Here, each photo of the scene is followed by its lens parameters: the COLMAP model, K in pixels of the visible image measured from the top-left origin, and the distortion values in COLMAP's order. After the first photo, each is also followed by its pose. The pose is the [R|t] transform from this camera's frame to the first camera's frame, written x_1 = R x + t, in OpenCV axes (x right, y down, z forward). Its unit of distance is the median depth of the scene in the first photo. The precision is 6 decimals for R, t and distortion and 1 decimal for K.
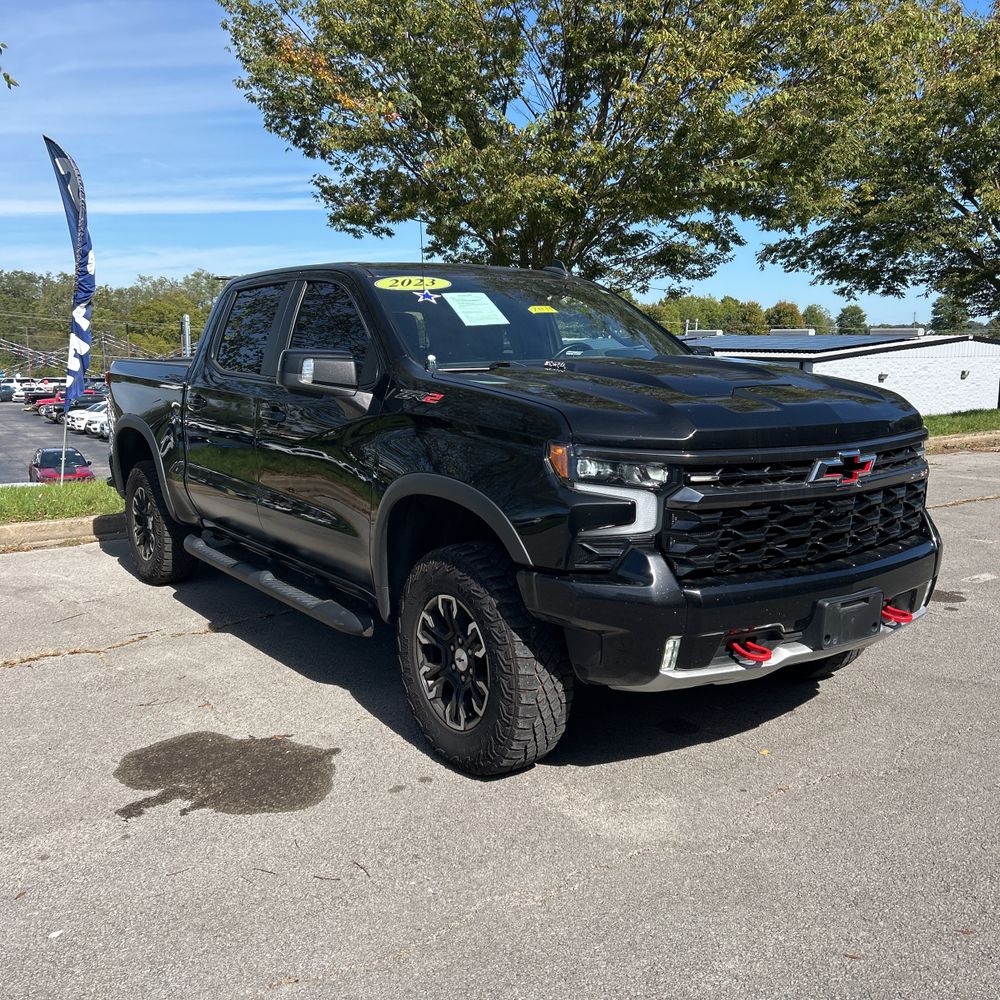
lens RADIAL K [[1011.3, 0, 499.9], [0, 1011.3, 484.5], [0, 0, 1]] dist [0.085357, -0.136750]
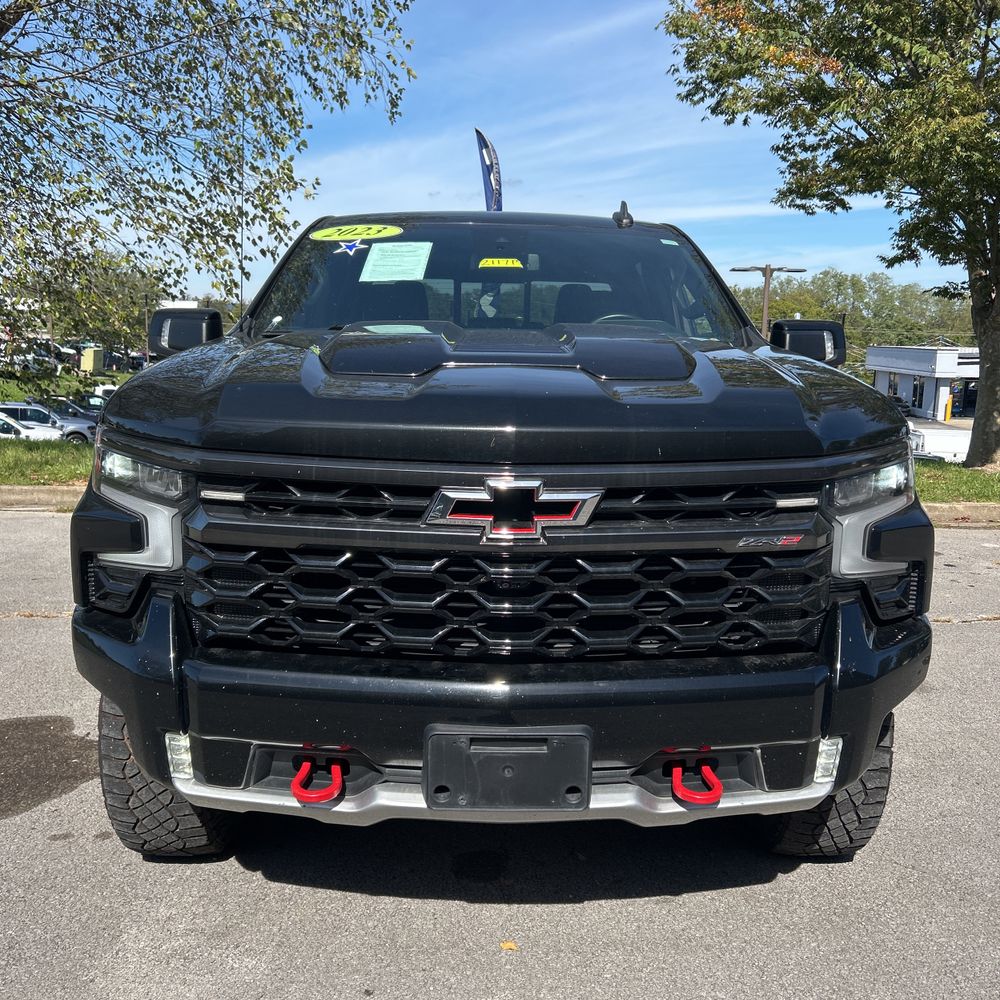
lens RADIAL K [[1024.1, 0, 500.0], [0, 1024.1, 500.0], [0, 0, 1]] dist [0.034526, -0.041782]
pose [[0.834112, 0.106982, -0.541121, 0.488266], [-0.099313, 0.994107, 0.043452, -0.033985], [0.542581, 0.017497, 0.839821, 0.388517]]
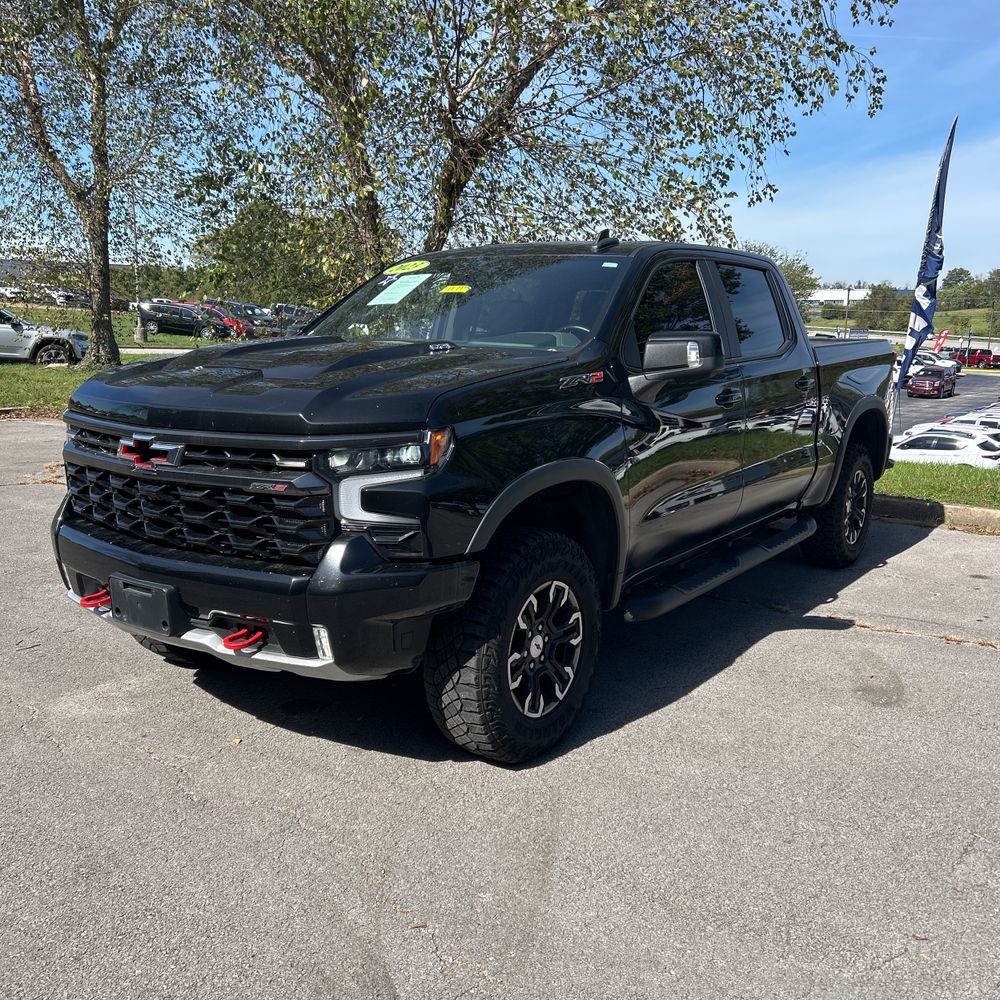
lens RADIAL K [[1024.1, 0, 500.0], [0, 1024.1, 500.0], [0, 0, 1]] dist [0.034526, -0.041782]
pose [[0.337683, 0.176918, -0.924484, 1.047801], [-0.145300, 0.980202, 0.134508, -0.116851], [0.929977, 0.088907, 0.356704, 0.735132]]
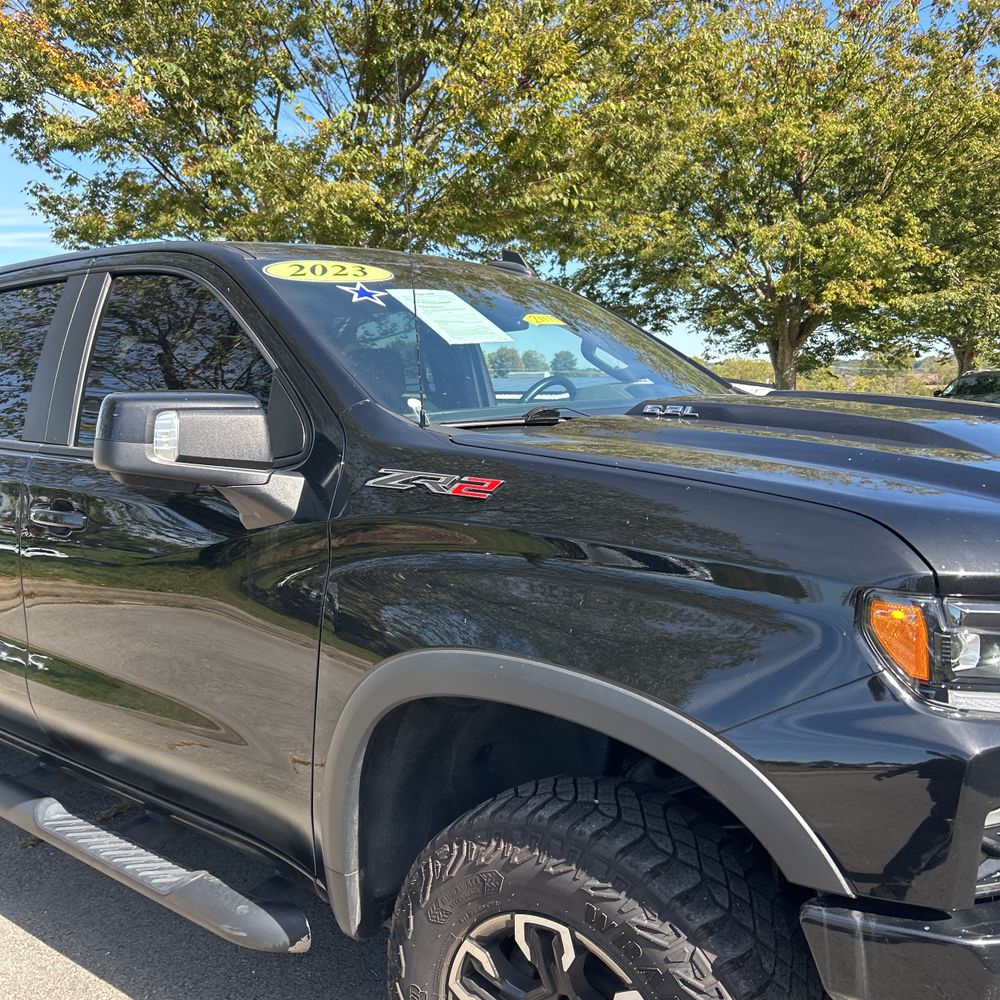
lens RADIAL K [[1032.5, 0, 489.0], [0, 1032.5, 493.7], [0, 0, 1]] dist [0.005327, 0.020325]
pose [[0.967297, -0.041804, 0.250178, -0.151343], [0.051046, 0.998228, -0.030564, -0.056617], [-0.248457, 0.042335, 0.967717, 0.446910]]
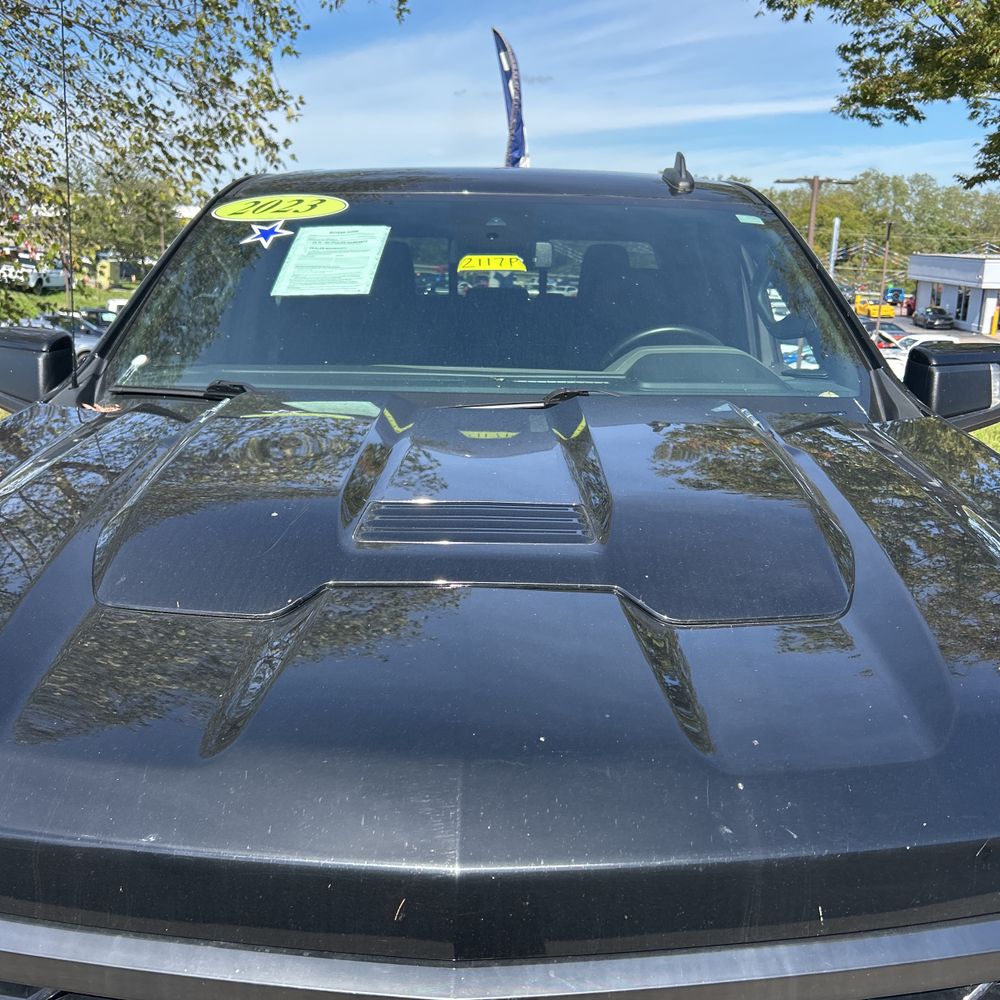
lens RADIAL K [[1032.5, 0, 489.0], [0, 1032.5, 493.7], [0, 0, 1]] dist [0.005327, 0.020325]
pose [[0.814155, 0.155009, -0.559575, 0.346916], [-0.100783, 0.986805, 0.126723, -0.131833], [0.571834, -0.046776, 0.819035, 0.620374]]
